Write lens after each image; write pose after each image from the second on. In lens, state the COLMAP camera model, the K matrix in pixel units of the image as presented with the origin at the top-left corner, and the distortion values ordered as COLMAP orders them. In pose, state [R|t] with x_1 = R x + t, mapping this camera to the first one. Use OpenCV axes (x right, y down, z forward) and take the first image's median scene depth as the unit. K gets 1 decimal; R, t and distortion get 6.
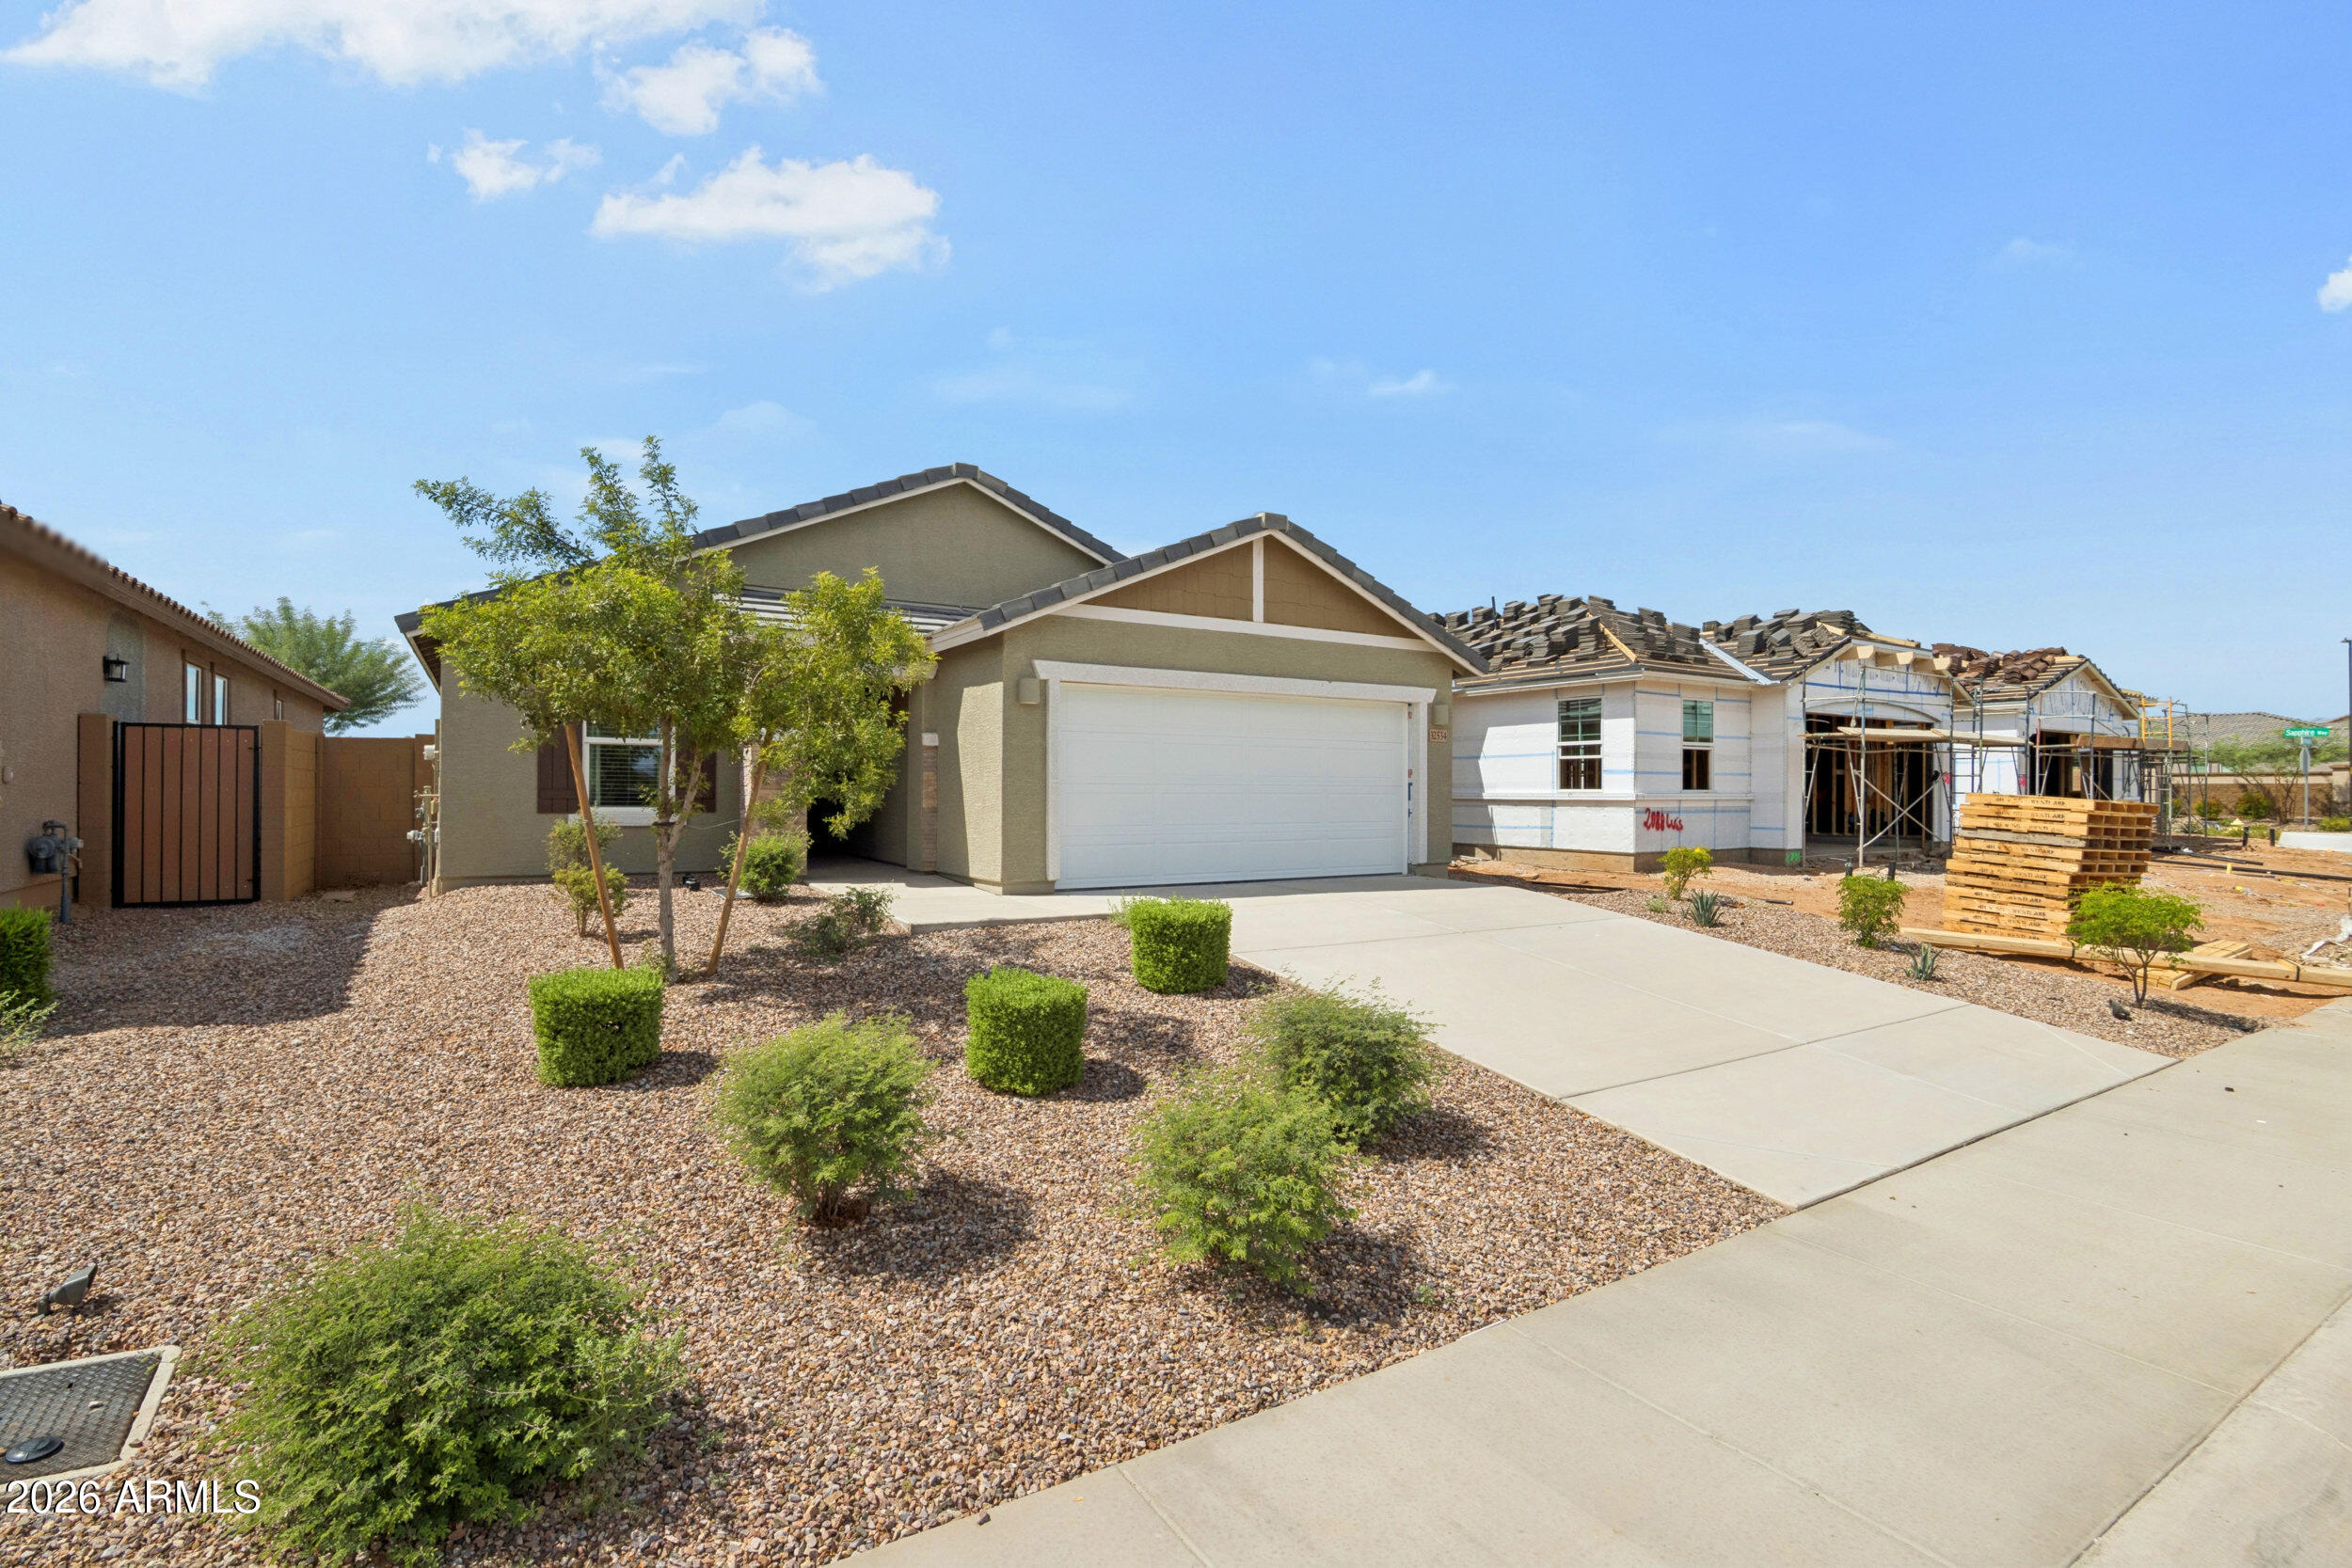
lens RADIAL K [[1104.4, 0, 1169.5], [0, 1104.4, 779.2], [0, 0, 1]] dist [-0.027205, 0.002998]
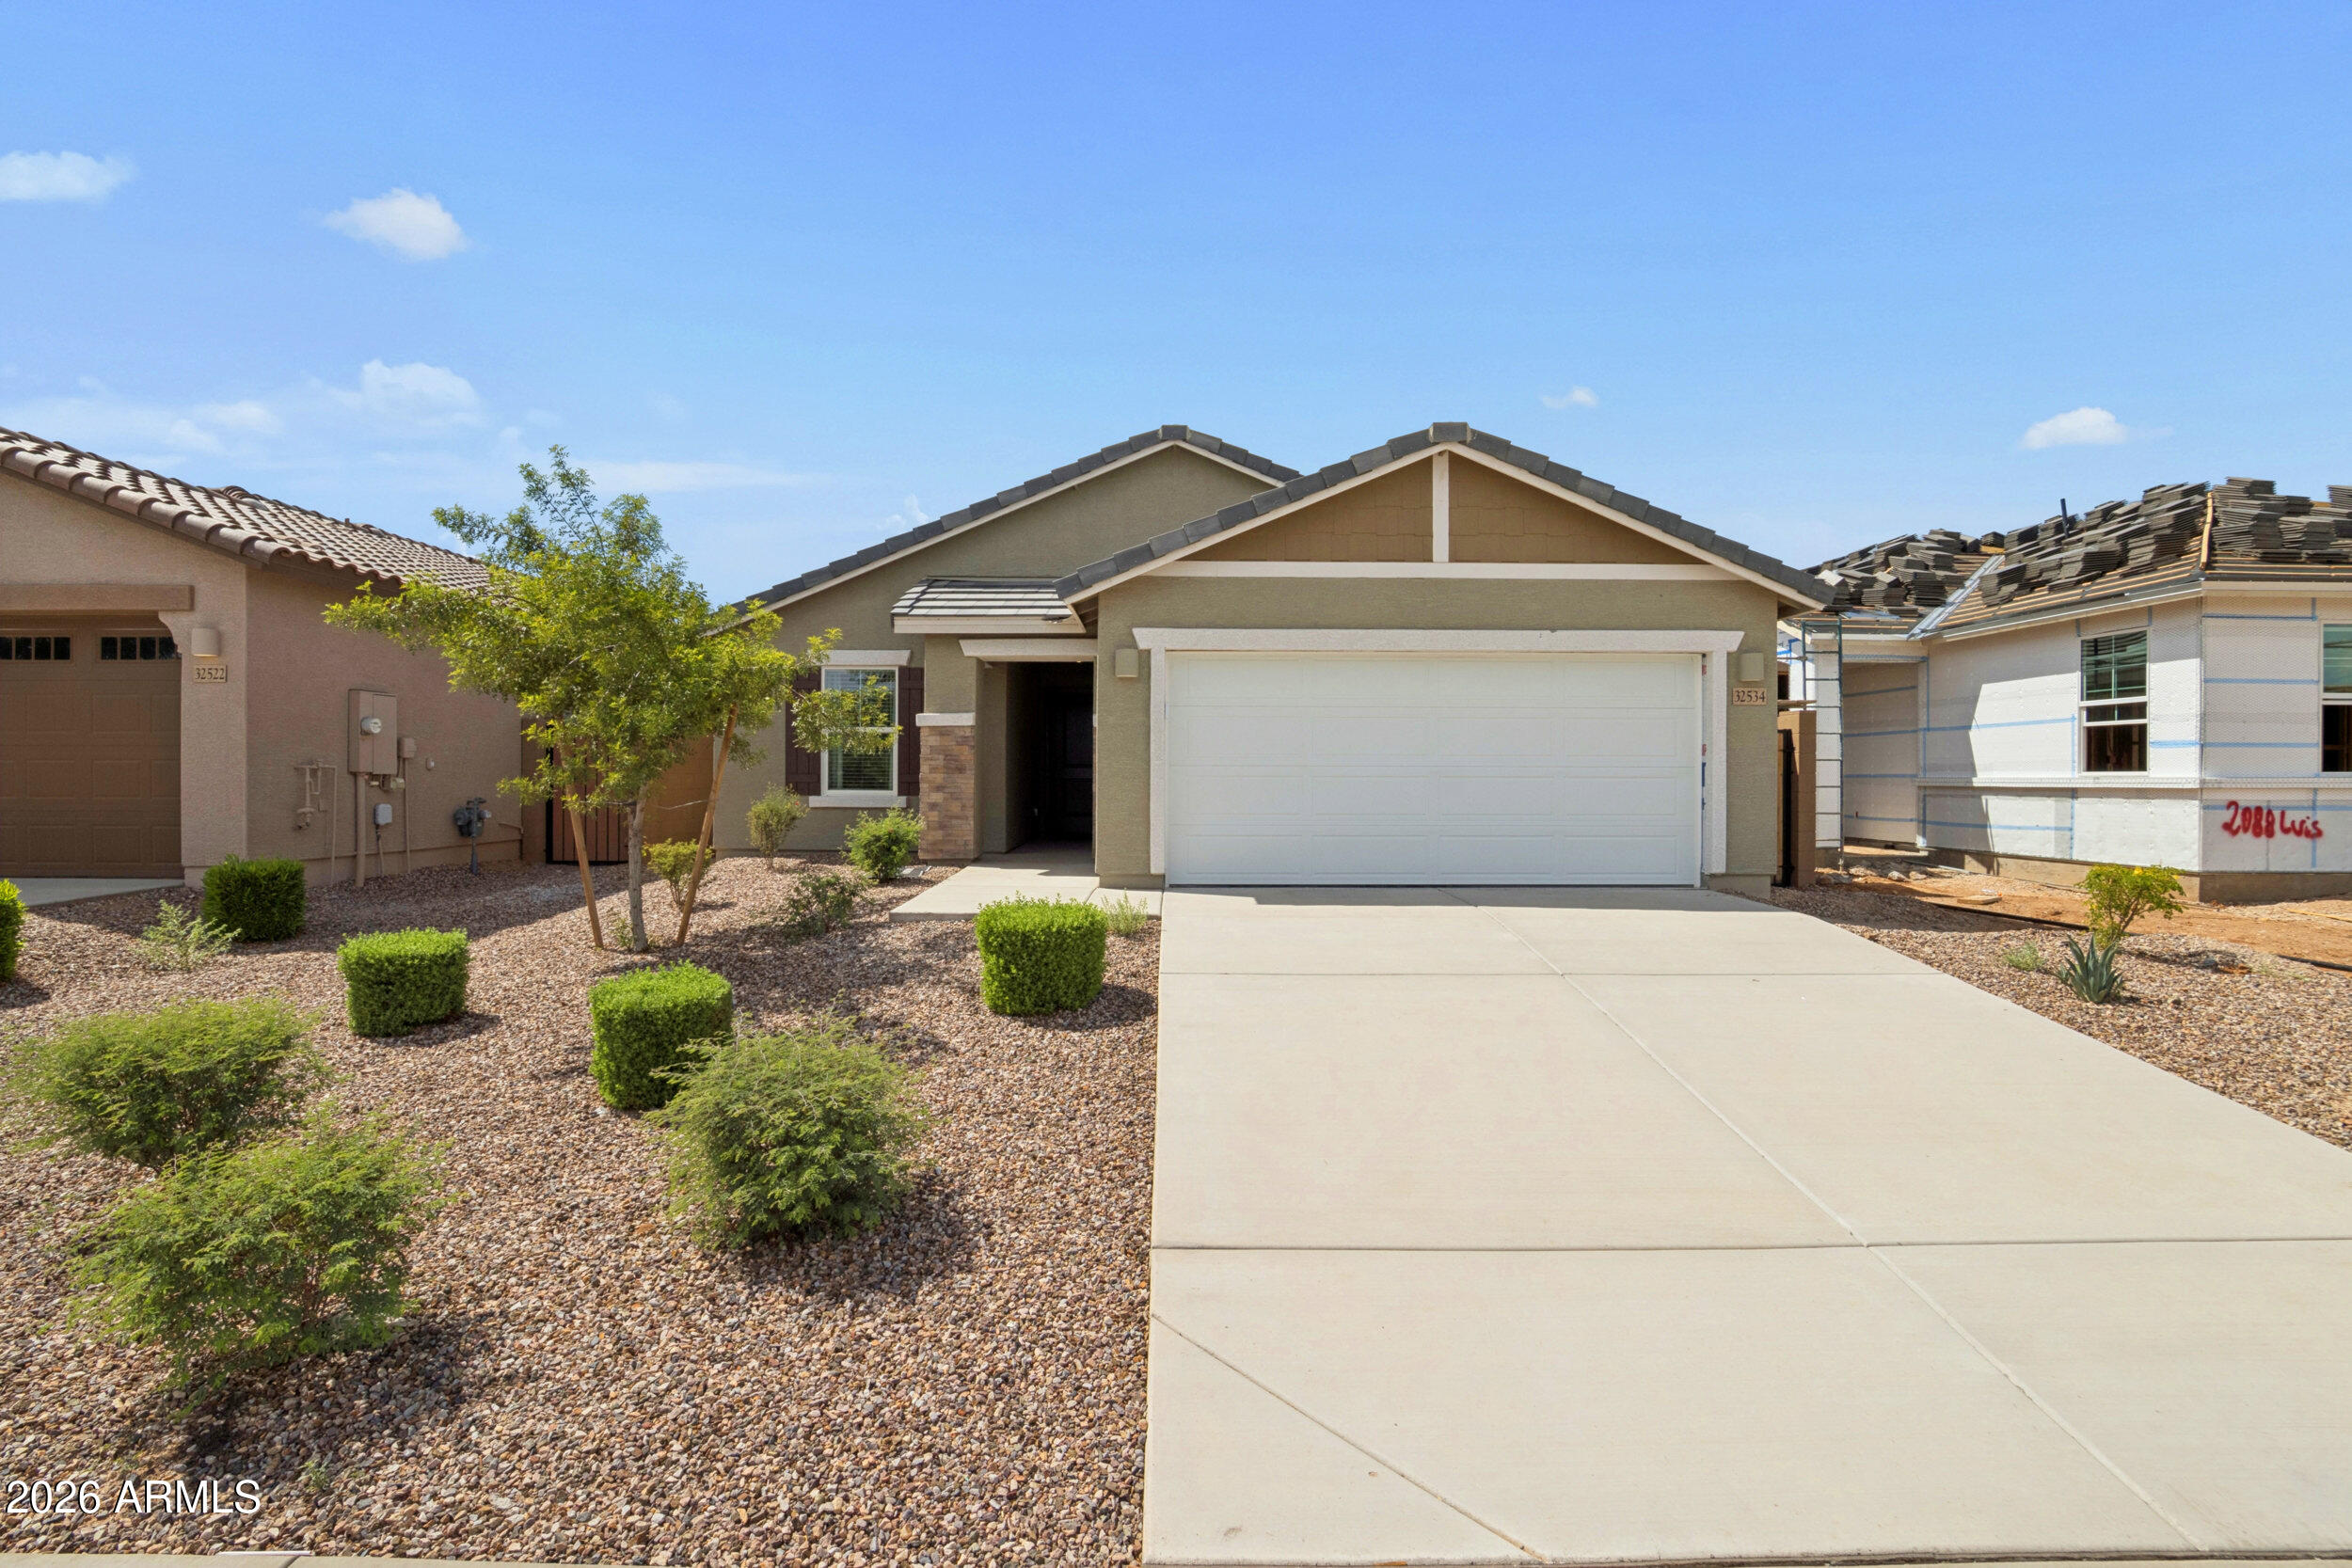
lens RADIAL K [[1104.4, 0, 1178.9], [0, 1104.4, 775.3], [0, 0, 1]] dist [-0.027205, 0.002998]
pose [[0.851227, -0.002064, -0.524794, 0.246035], [0.005875, 0.999967, 0.005598, 0.004507], [0.524765, -0.007848, 0.851211, 0.162139]]
